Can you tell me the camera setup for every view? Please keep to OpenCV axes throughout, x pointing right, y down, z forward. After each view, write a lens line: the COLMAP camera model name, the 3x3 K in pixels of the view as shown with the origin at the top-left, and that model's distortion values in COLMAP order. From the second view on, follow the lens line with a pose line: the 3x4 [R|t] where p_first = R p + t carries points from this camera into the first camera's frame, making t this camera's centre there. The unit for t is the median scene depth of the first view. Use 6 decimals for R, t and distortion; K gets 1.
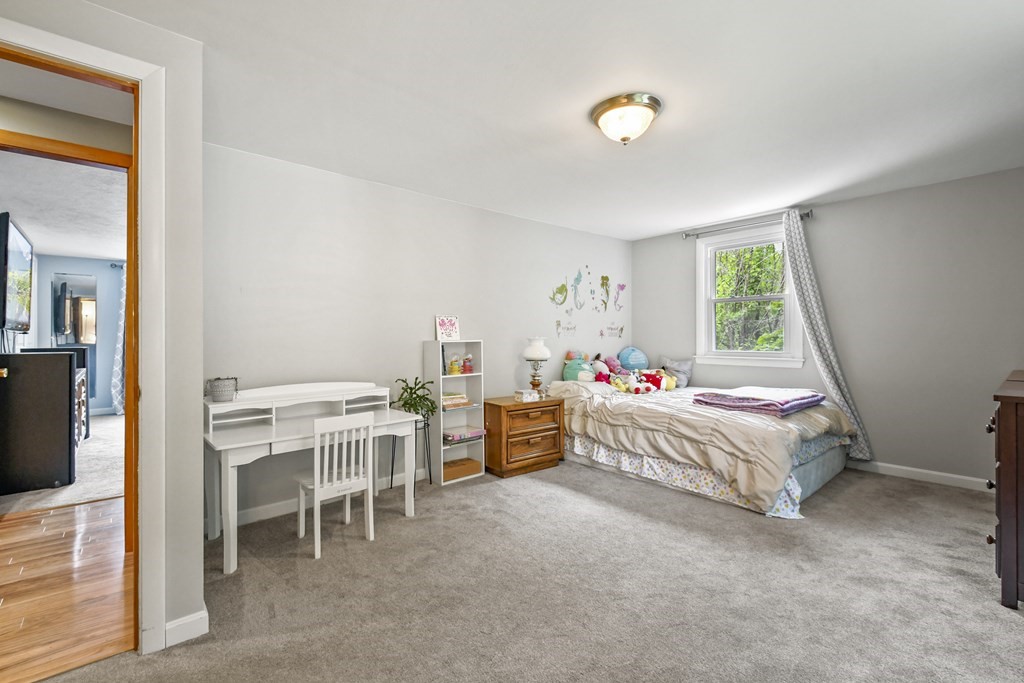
lens RADIAL K [[446.6, 0, 512.7], [0, 446.6, 338.4], [0, 0, 1]] dist [0.002553, -0.009216]
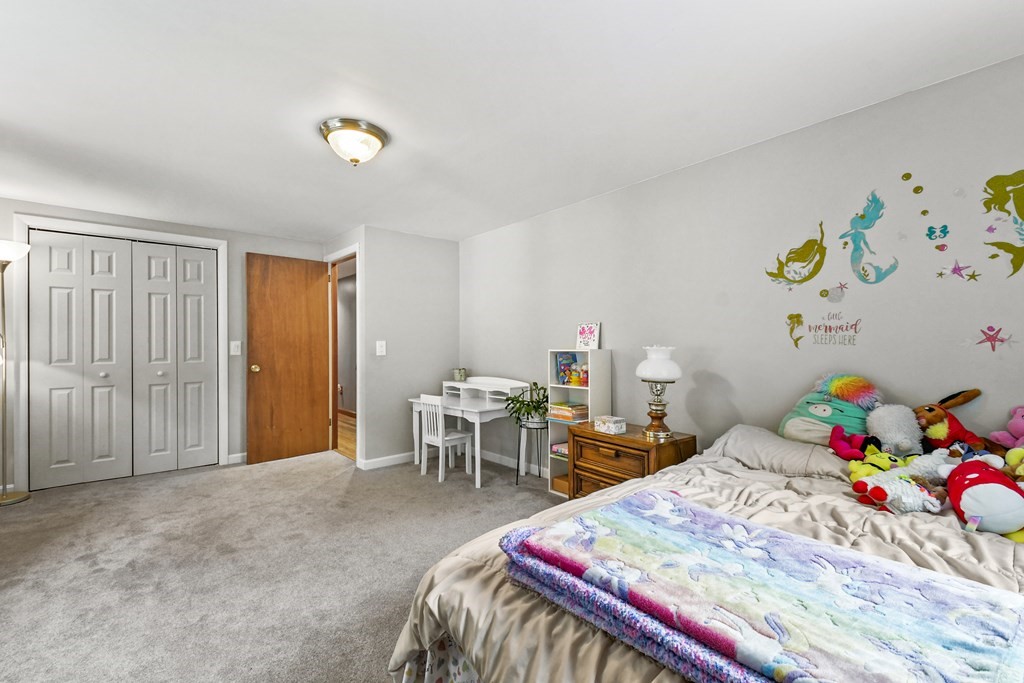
lens RADIAL K [[441.4, 0, 501.3], [0, 441.4, 346.7], [0, 0, 1]] dist [0.040154, -0.026400]
pose [[-0.026131, 0.008742, -0.999620, 0.323284], [0.002163, 0.999960, 0.008688, -0.003943], [0.999656, -0.001935, -0.026148, 0.347702]]
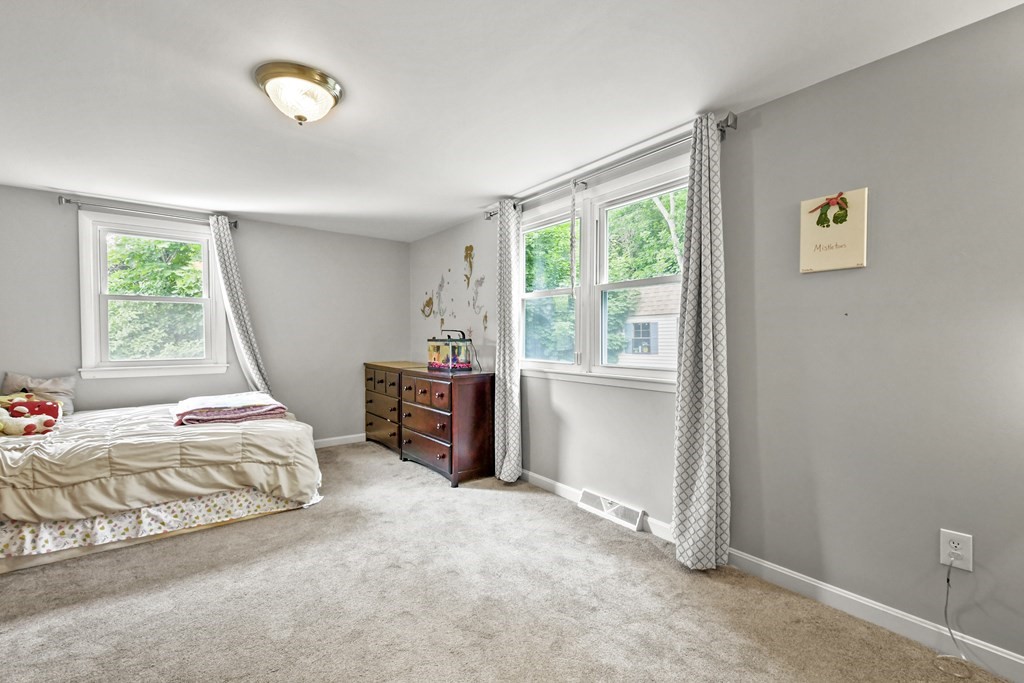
lens RADIAL K [[428.6, 0, 512.9], [0, 428.6, 347.7], [0, 0, 1]] dist [0.000980, -0.007589]
pose [[0.048848, -0.023219, 0.998536, -0.407527], [0.001800, 0.999730, 0.023159, -0.017089], [-0.998805, 0.000666, 0.048876, 0.399363]]
